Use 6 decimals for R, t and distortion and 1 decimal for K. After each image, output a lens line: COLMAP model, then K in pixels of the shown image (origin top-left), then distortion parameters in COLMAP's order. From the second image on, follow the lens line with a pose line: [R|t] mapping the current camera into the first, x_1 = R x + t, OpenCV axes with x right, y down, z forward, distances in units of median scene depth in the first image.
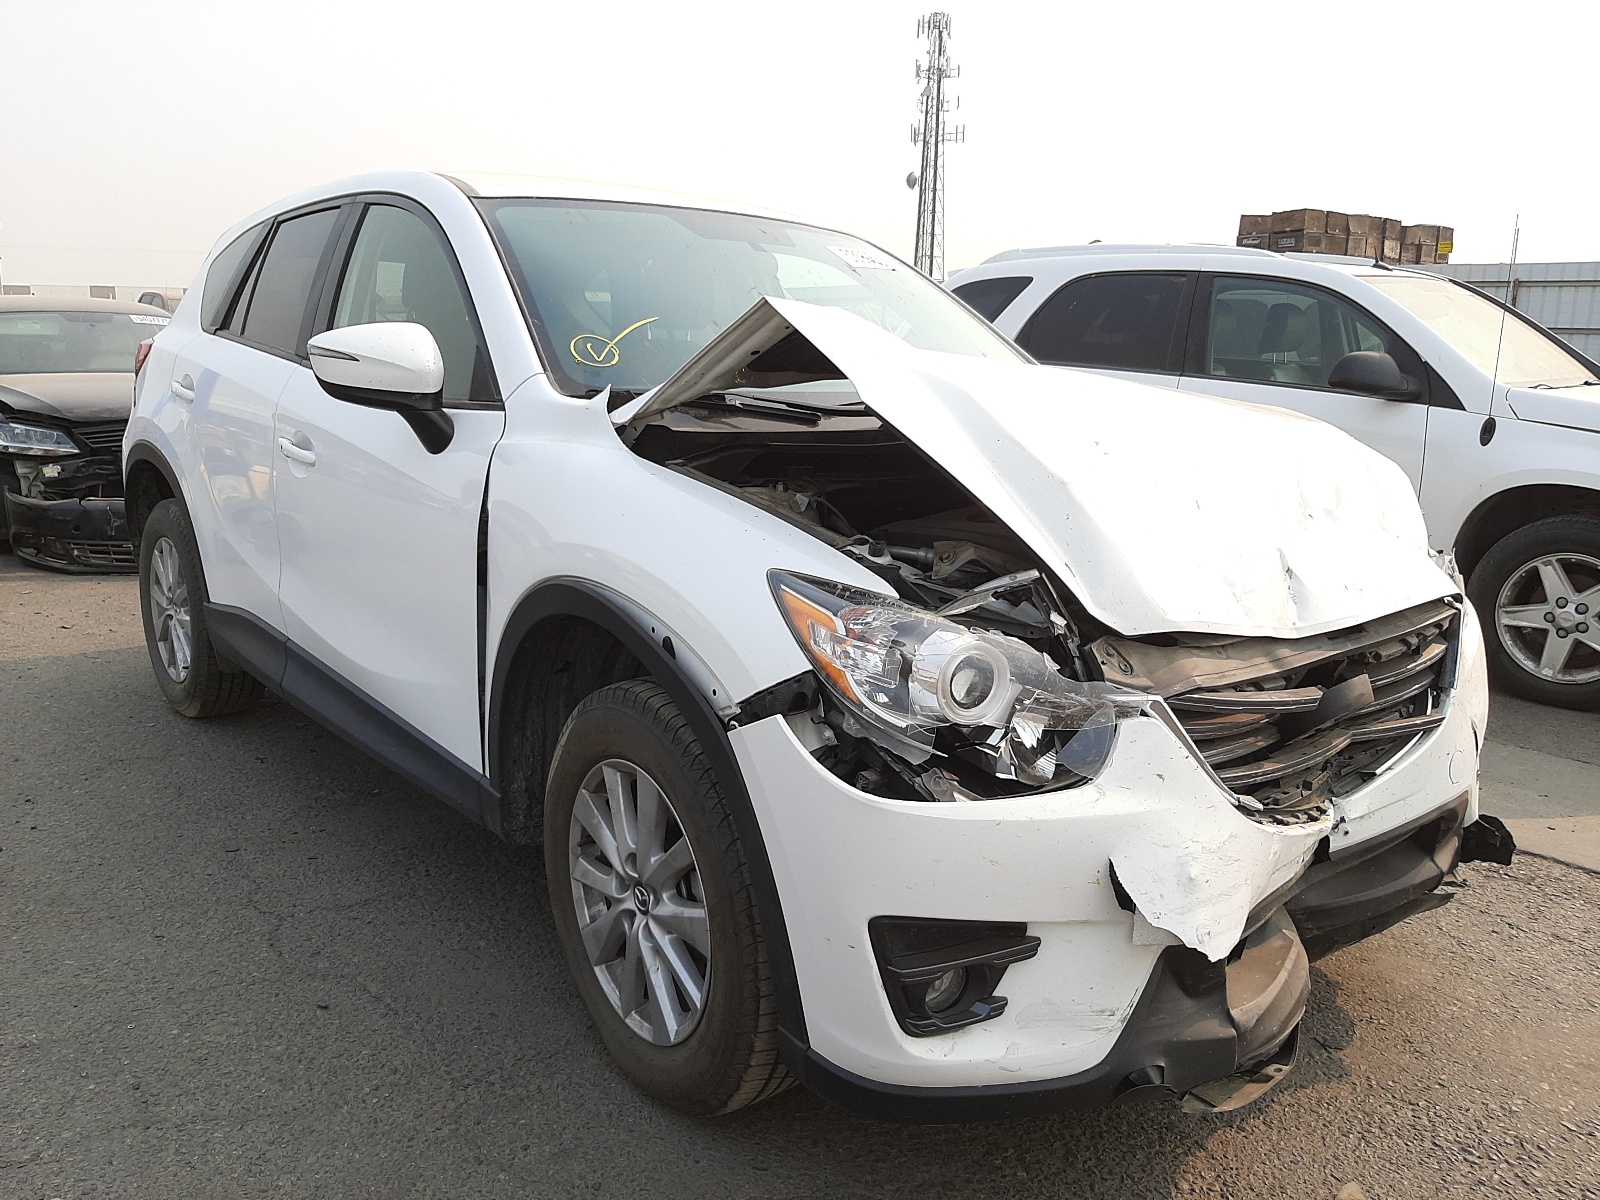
lens RADIAL K [[1202.2, 0, 800.0], [0, 1202.2, 600.0], [0, 0, 1]] dist [0.002557, 0.000559]
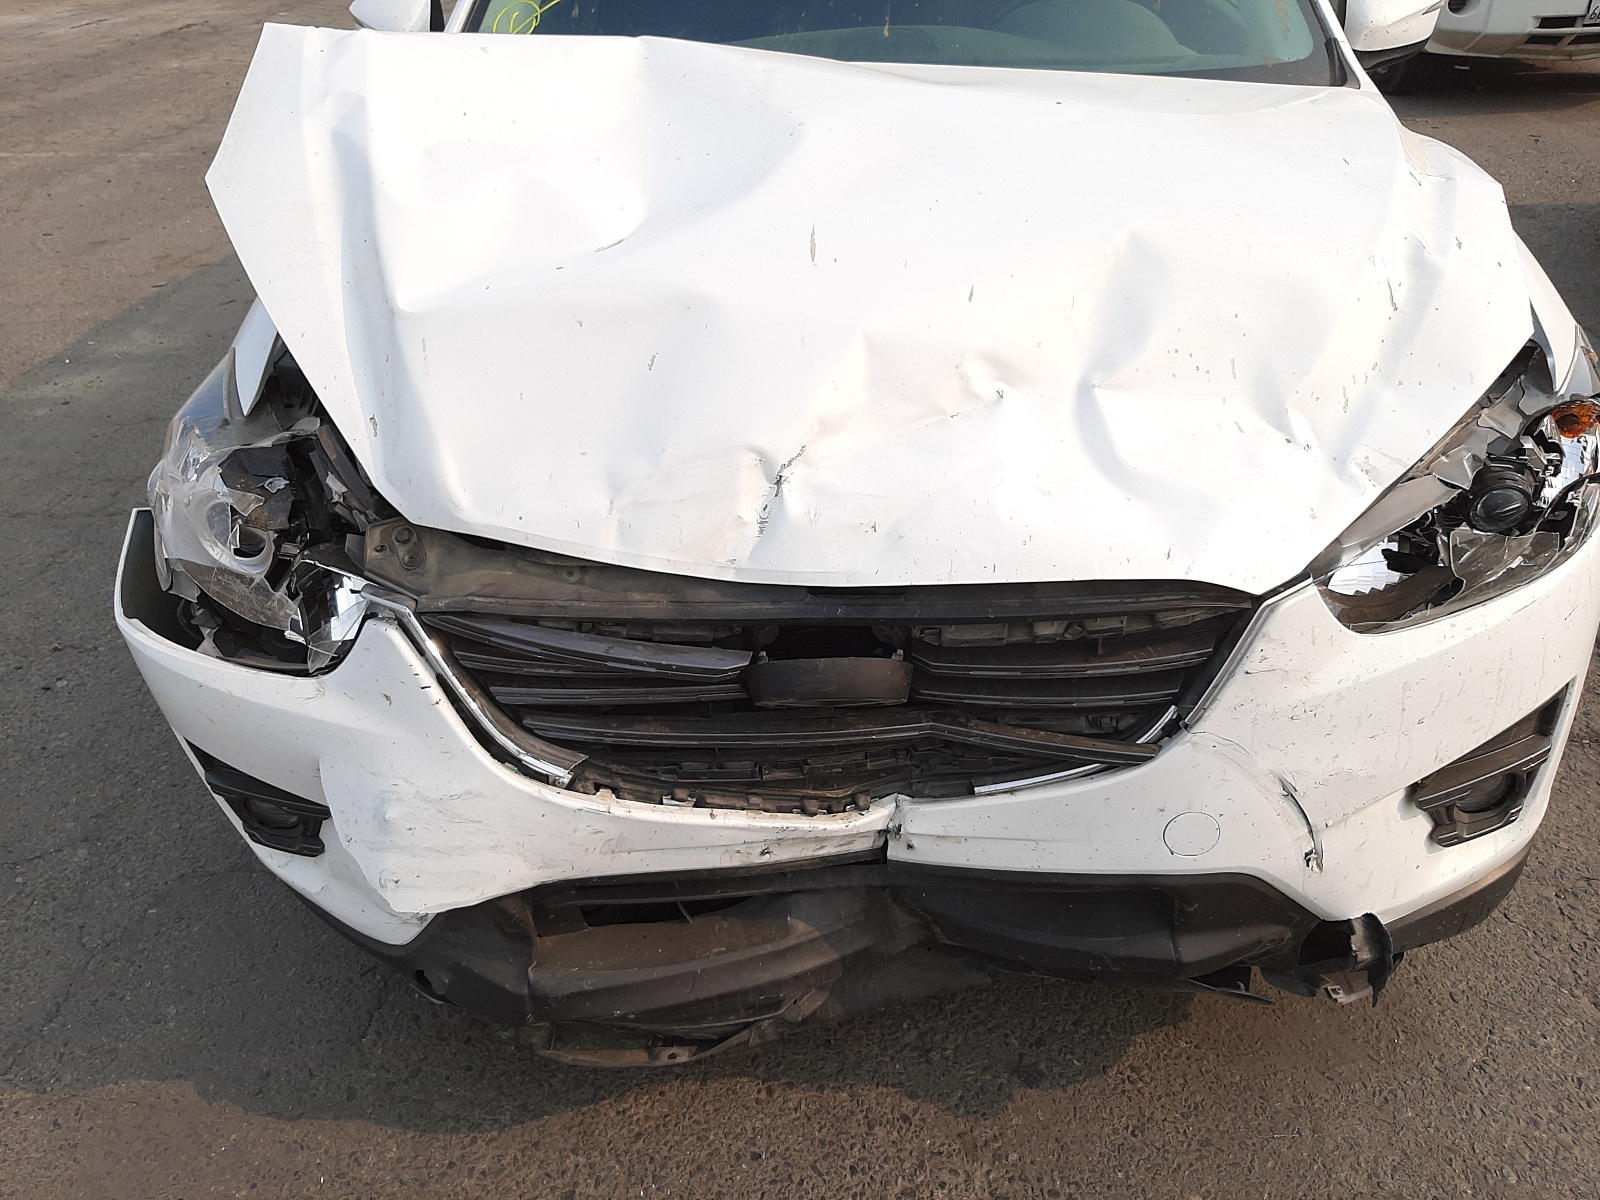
lens RADIAL K [[1202.2, 0, 800.0], [0, 1202.2, 600.0], [0, 0, 1]] dist [0.002557, 0.000559]
pose [[0.757269, 0.311412, -0.574079, 0.927906], [-0.100681, 0.924158, 0.368505, -0.240697], [0.645296, -0.221258, 0.731189, 0.561181]]
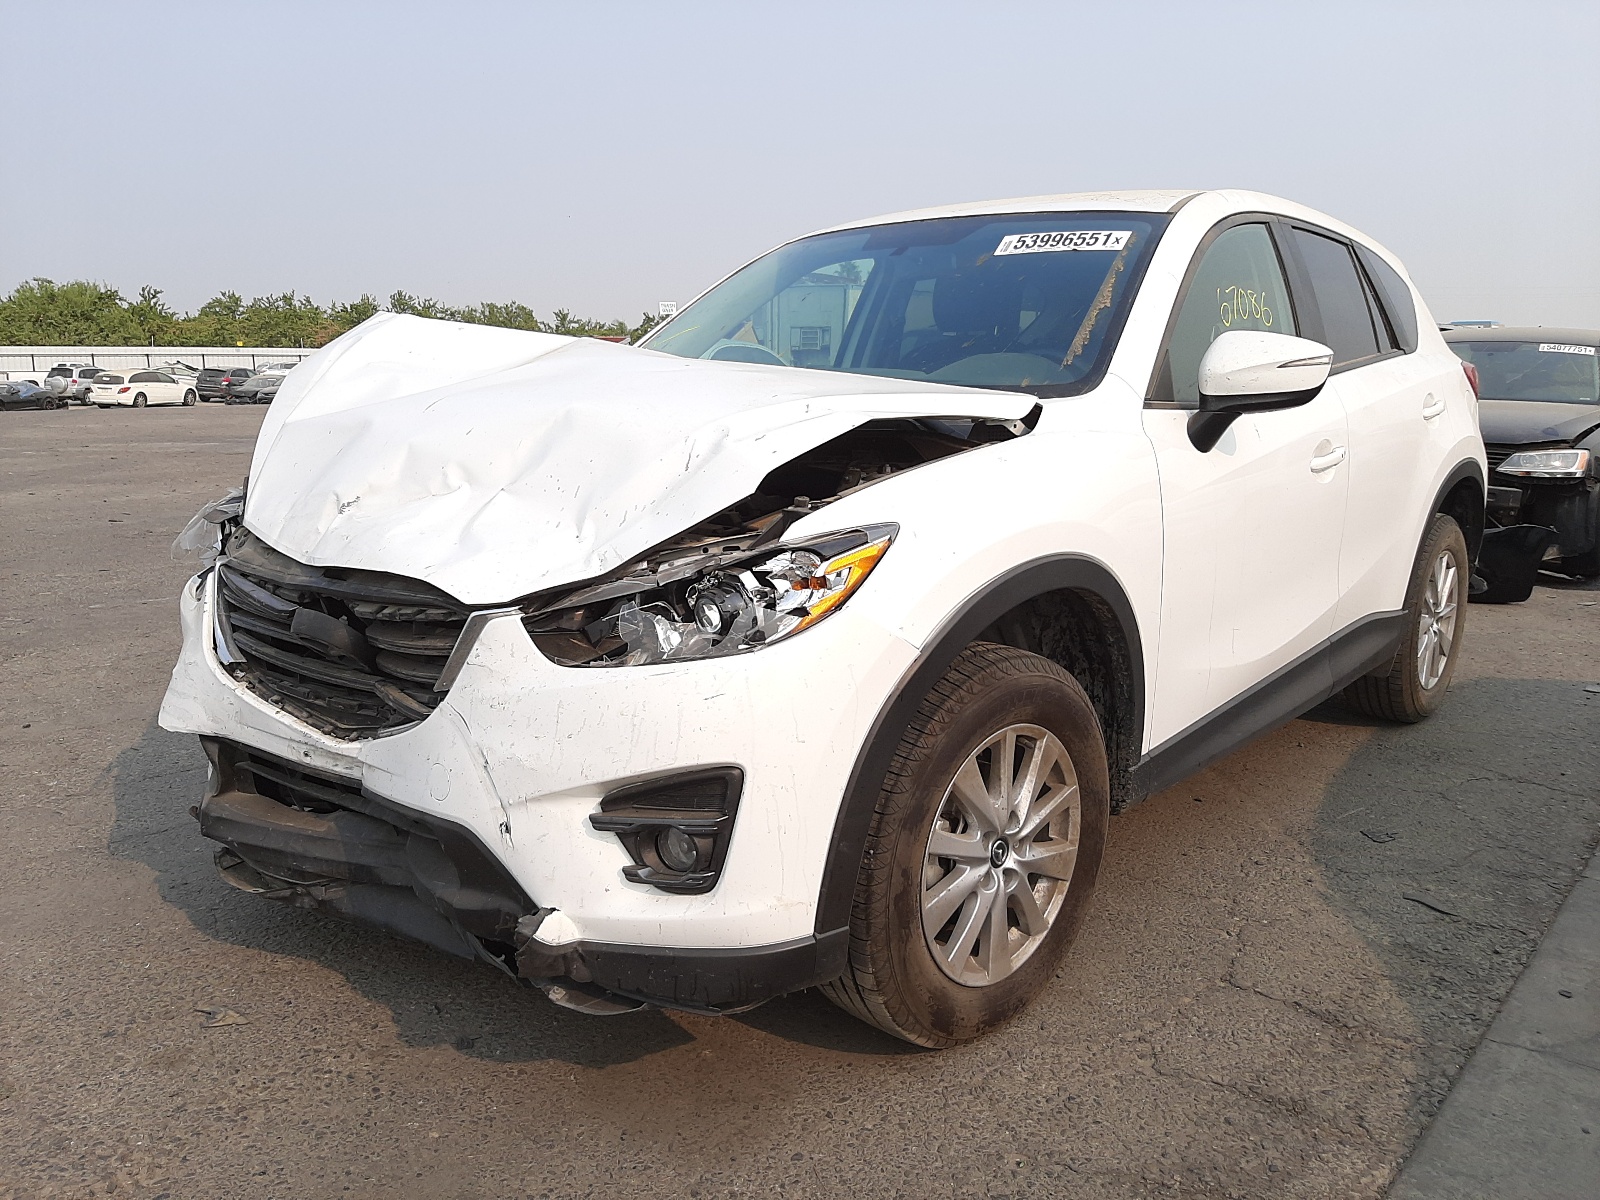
lens RADIAL K [[1202.2, 0, 800.0], [0, 1202.2, 600.0], [0, 0, 1]] dist [0.002557, 0.000559]
pose [[0.205779, 0.168601, -0.963965, 1.890754], [-0.208842, 0.969920, 0.125061, -0.207253], [0.956054, 0.175581, 0.234800, 1.340640]]
